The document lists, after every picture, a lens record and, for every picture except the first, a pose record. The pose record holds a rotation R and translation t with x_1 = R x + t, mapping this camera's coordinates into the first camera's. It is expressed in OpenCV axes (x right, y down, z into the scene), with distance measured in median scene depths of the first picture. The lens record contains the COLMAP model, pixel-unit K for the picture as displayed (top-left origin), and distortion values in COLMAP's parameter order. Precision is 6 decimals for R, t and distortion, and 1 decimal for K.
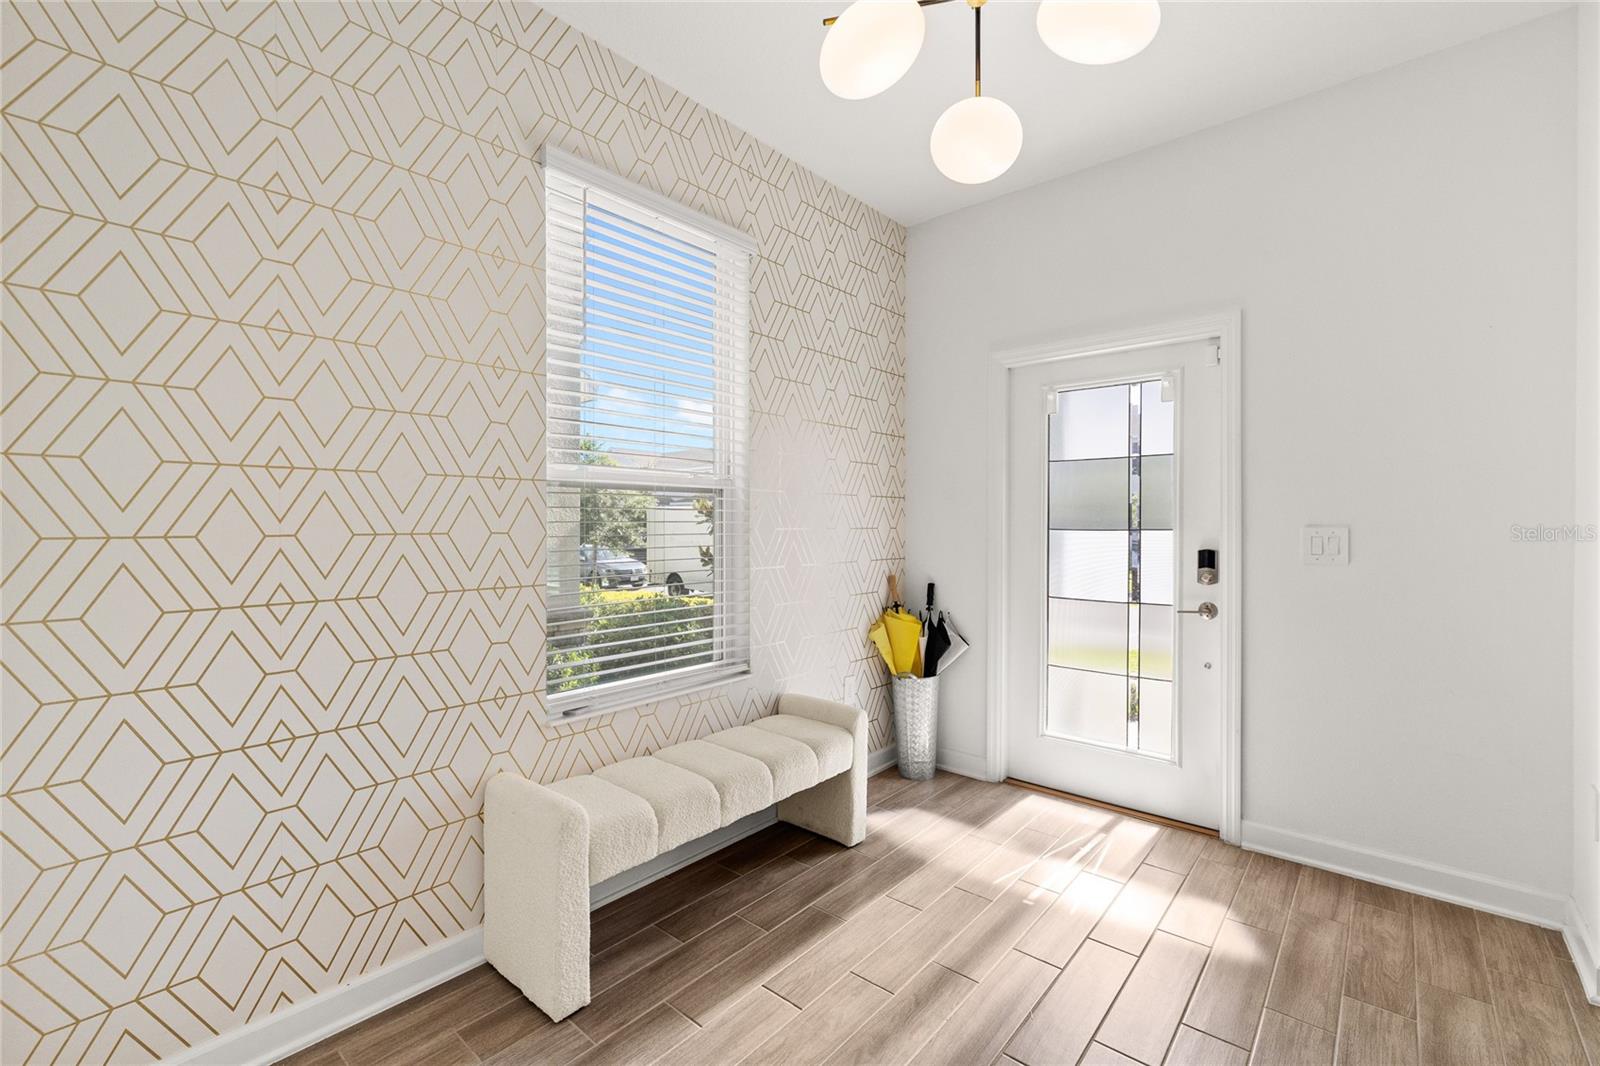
lens RADIAL K [[682.2, 0, 797.9], [0, 682.2, 525.8], [0, 0, 1]] dist [0.002005, -0.000084]
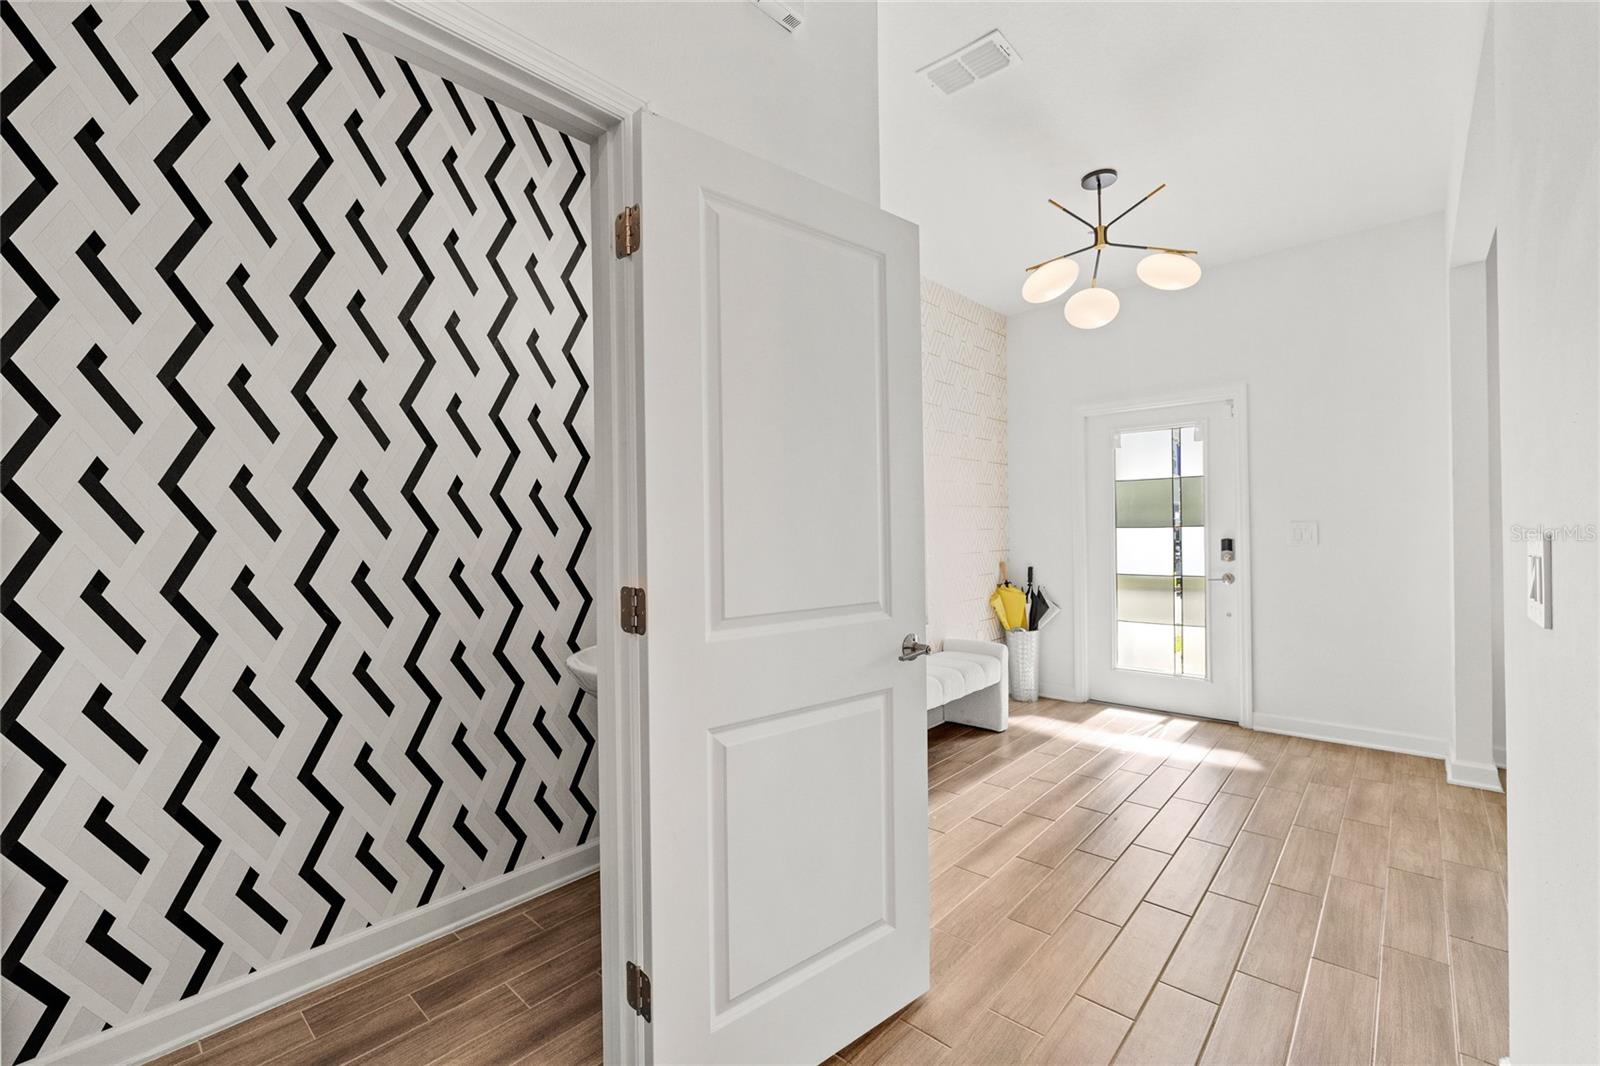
lens RADIAL K [[682.2, 0, 790.7], [0, 682.2, 530.5], [0, 0, 1]] dist [0.002005, -0.000084]
pose [[0.999487, -0.019563, -0.025349, -0.323459], [0.019623, 0.999805, 0.002097, -0.005086], [0.025303, -0.002593, 0.999676, -0.529023]]
